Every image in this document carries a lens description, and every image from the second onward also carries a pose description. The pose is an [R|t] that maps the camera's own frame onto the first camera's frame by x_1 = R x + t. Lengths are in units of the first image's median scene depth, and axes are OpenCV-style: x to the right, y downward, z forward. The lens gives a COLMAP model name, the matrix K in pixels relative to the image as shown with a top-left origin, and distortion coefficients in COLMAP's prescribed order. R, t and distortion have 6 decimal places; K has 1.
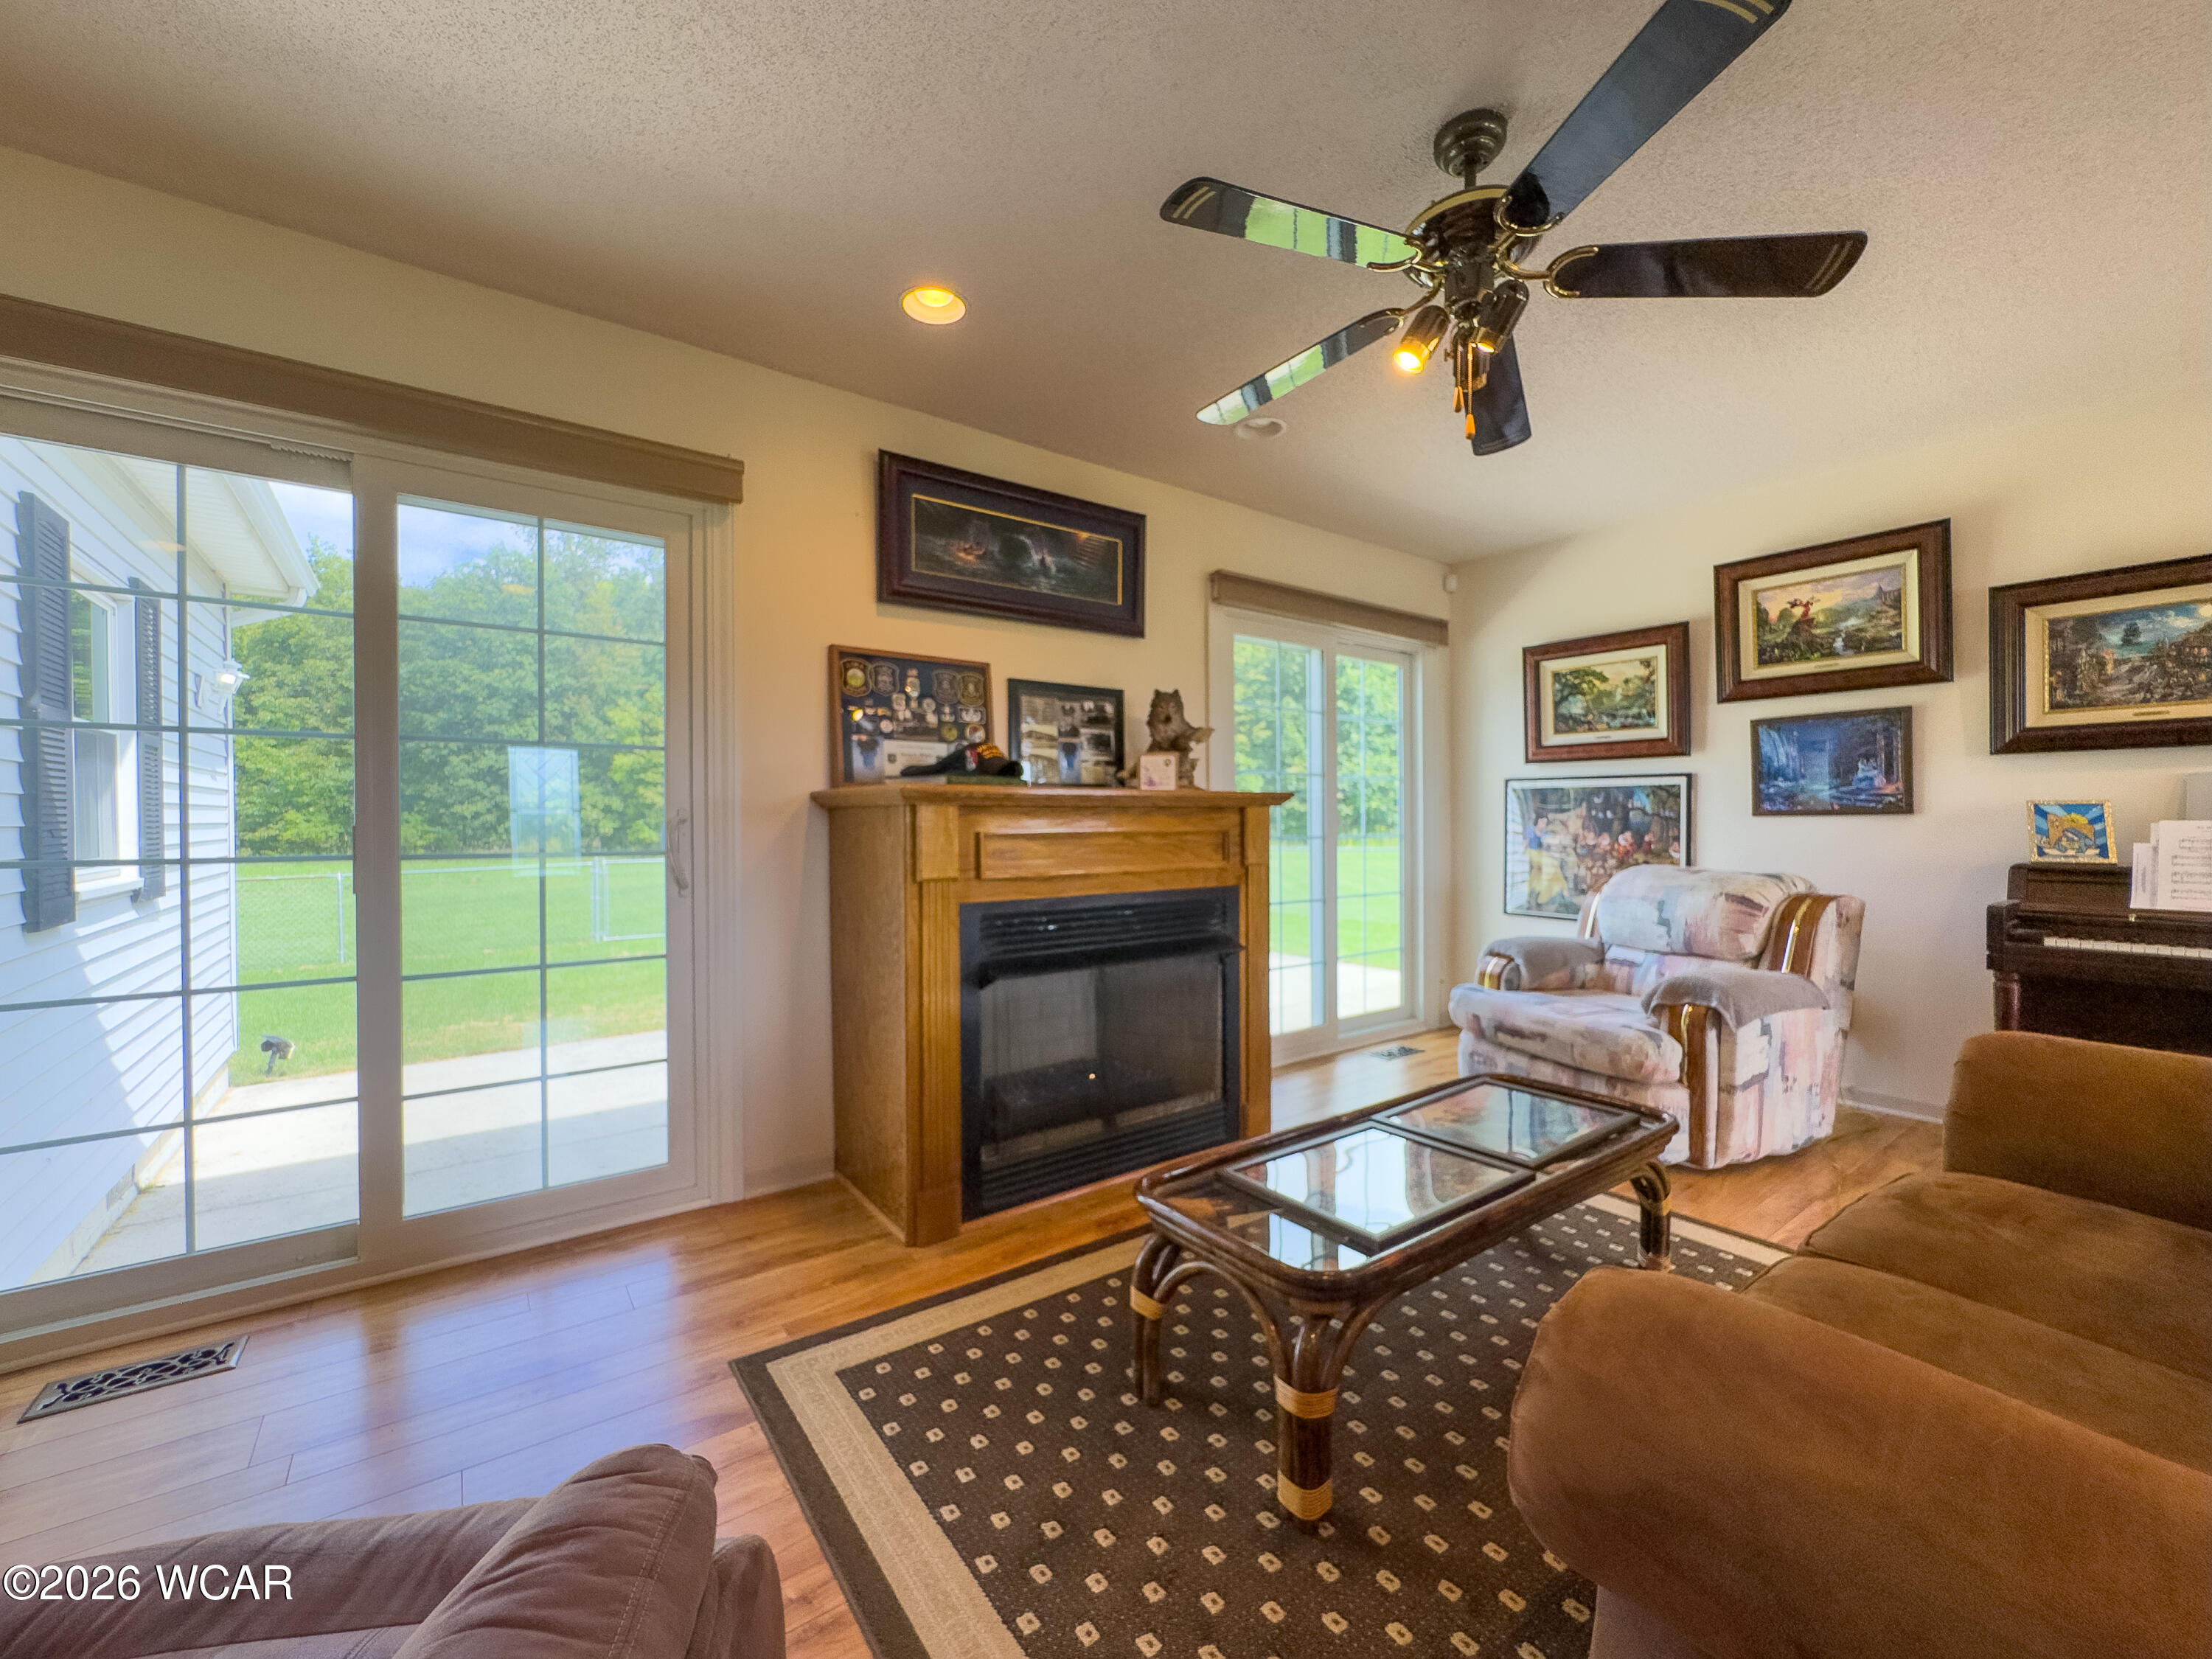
lens RADIAL K [[897.3, 0, 1106.0], [0, 897.3, 829.5], [0, 0, 1]] dist [0.001103, 0.000543]
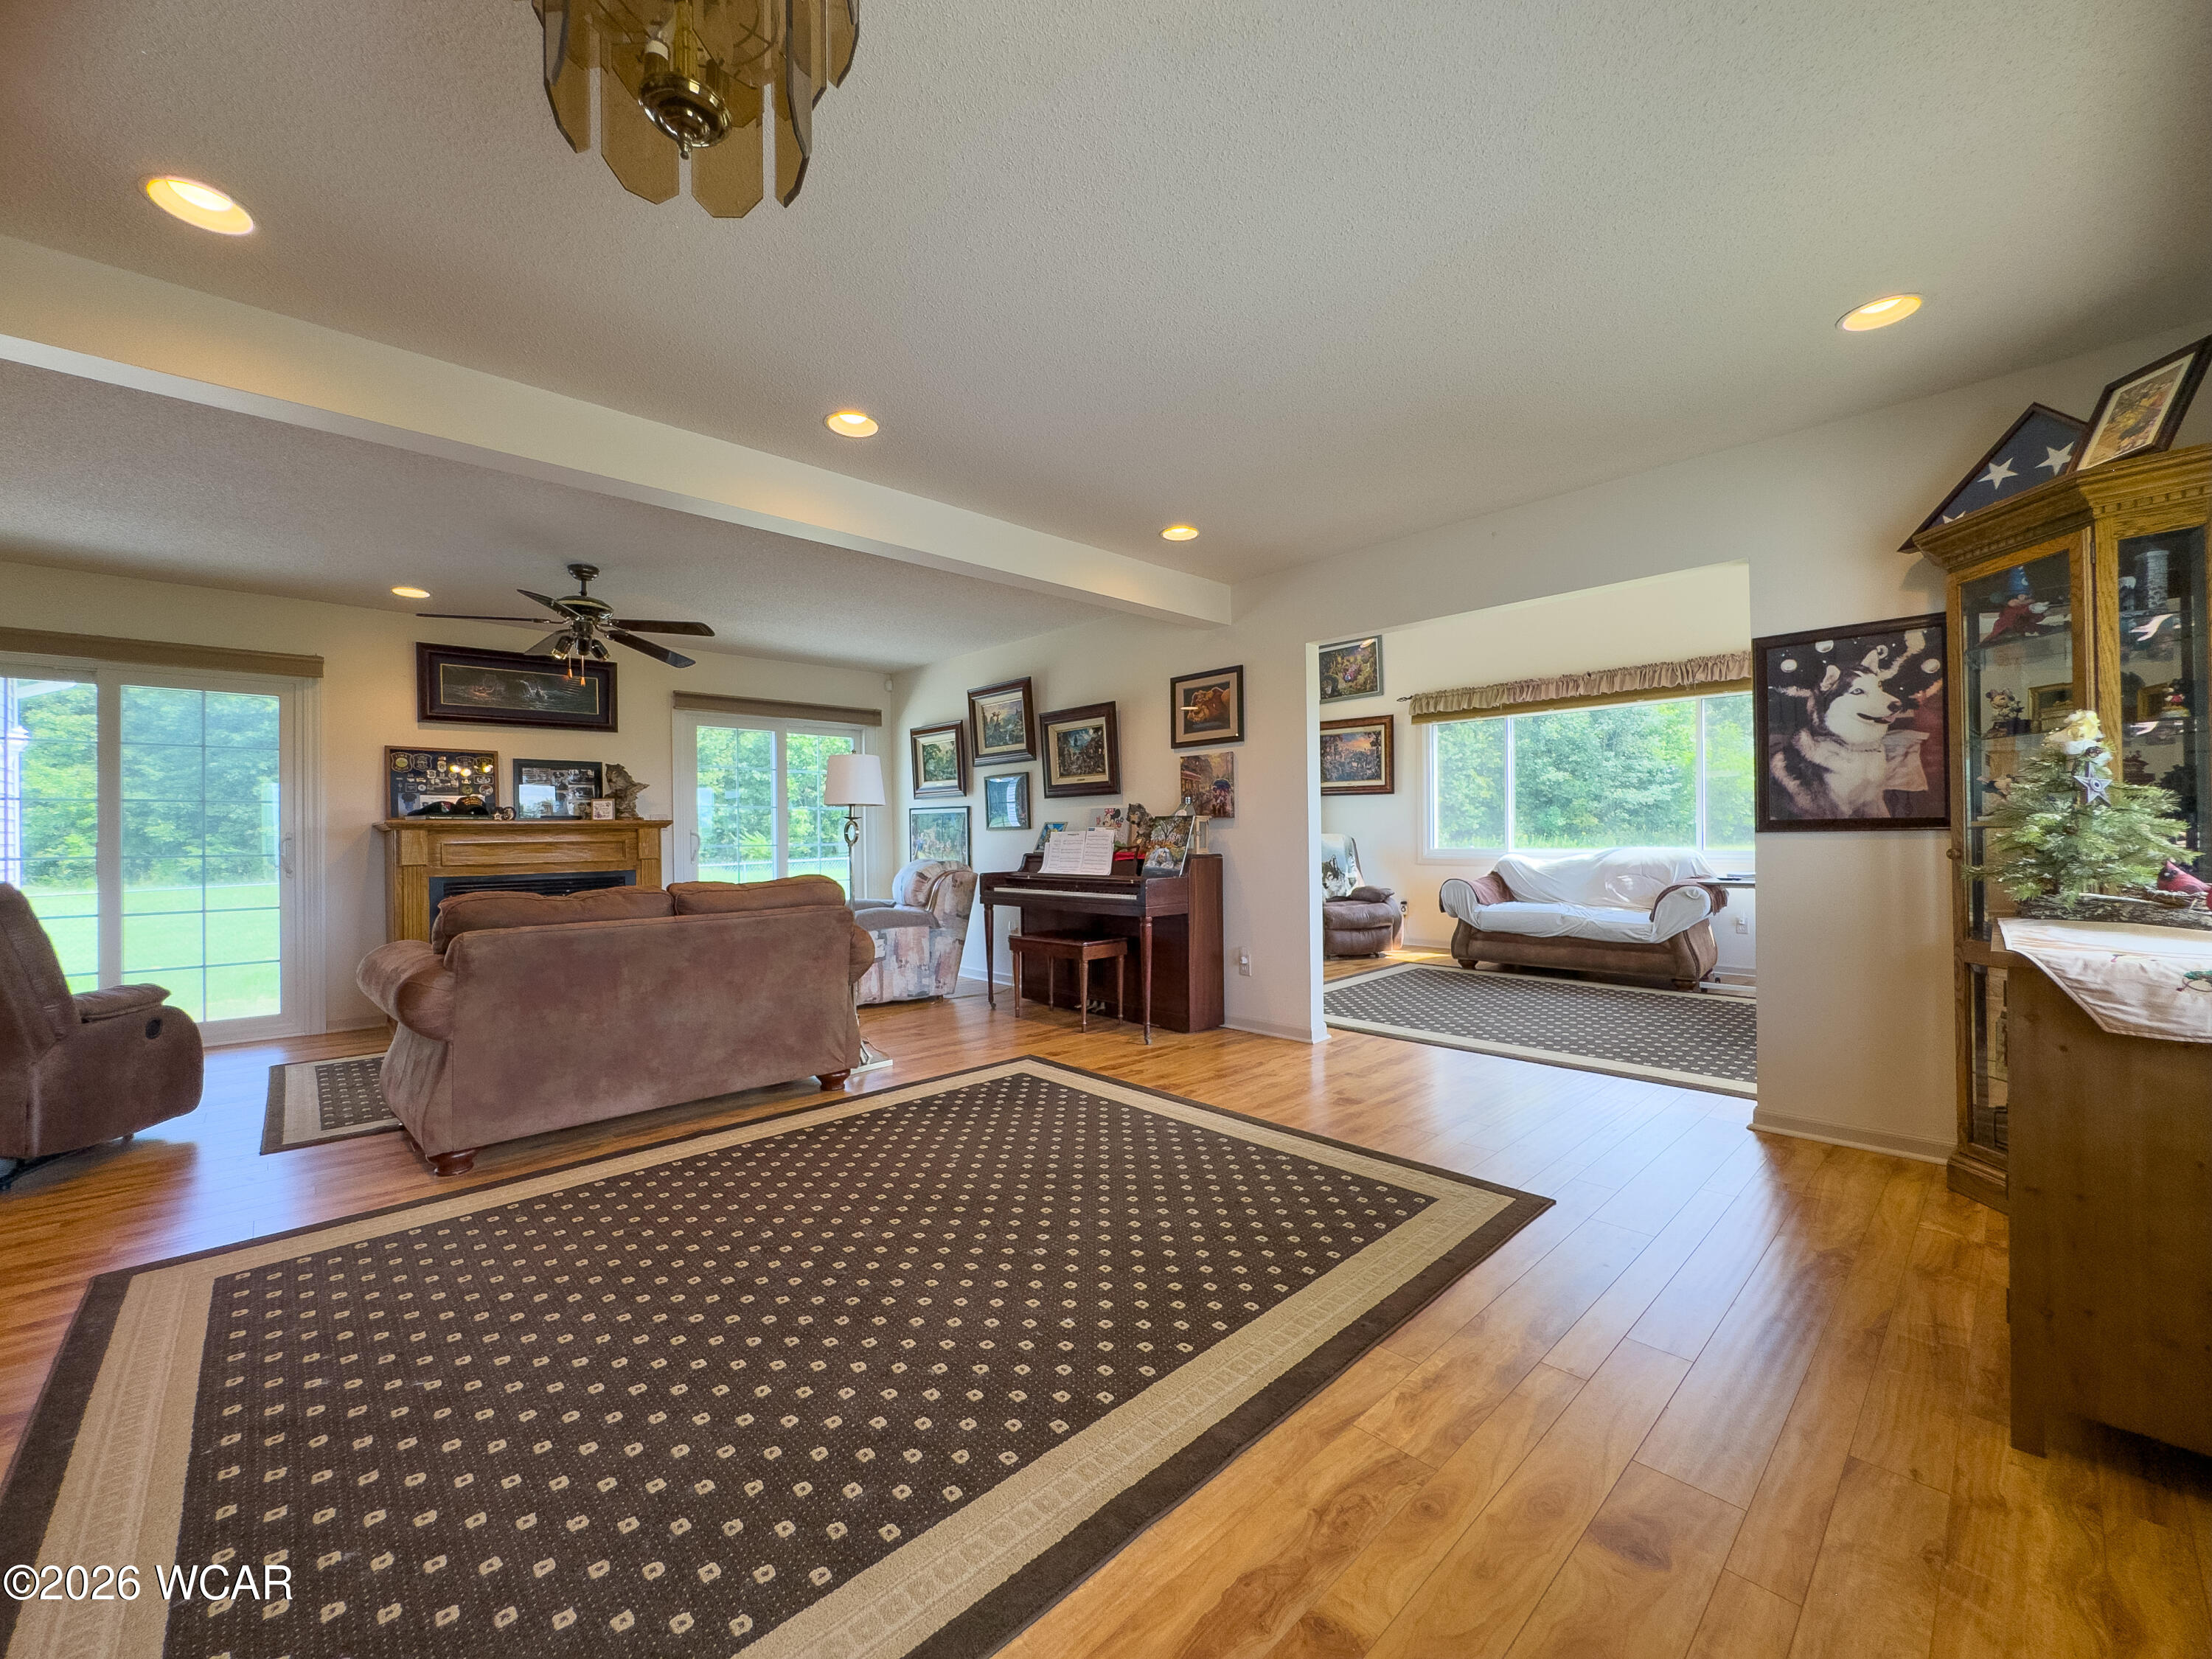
lens RADIAL K [[897.3, 0, 1106.0], [0, 897.3, 829.5], [0, 0, 1]] dist [0.001103, 0.000543]
pose [[0.993104, -0.008623, 0.116922, 0.865966], [0.010583, 0.999814, -0.016147, 0.016515], [-0.116761, 0.017273, 0.993010, -0.935615]]
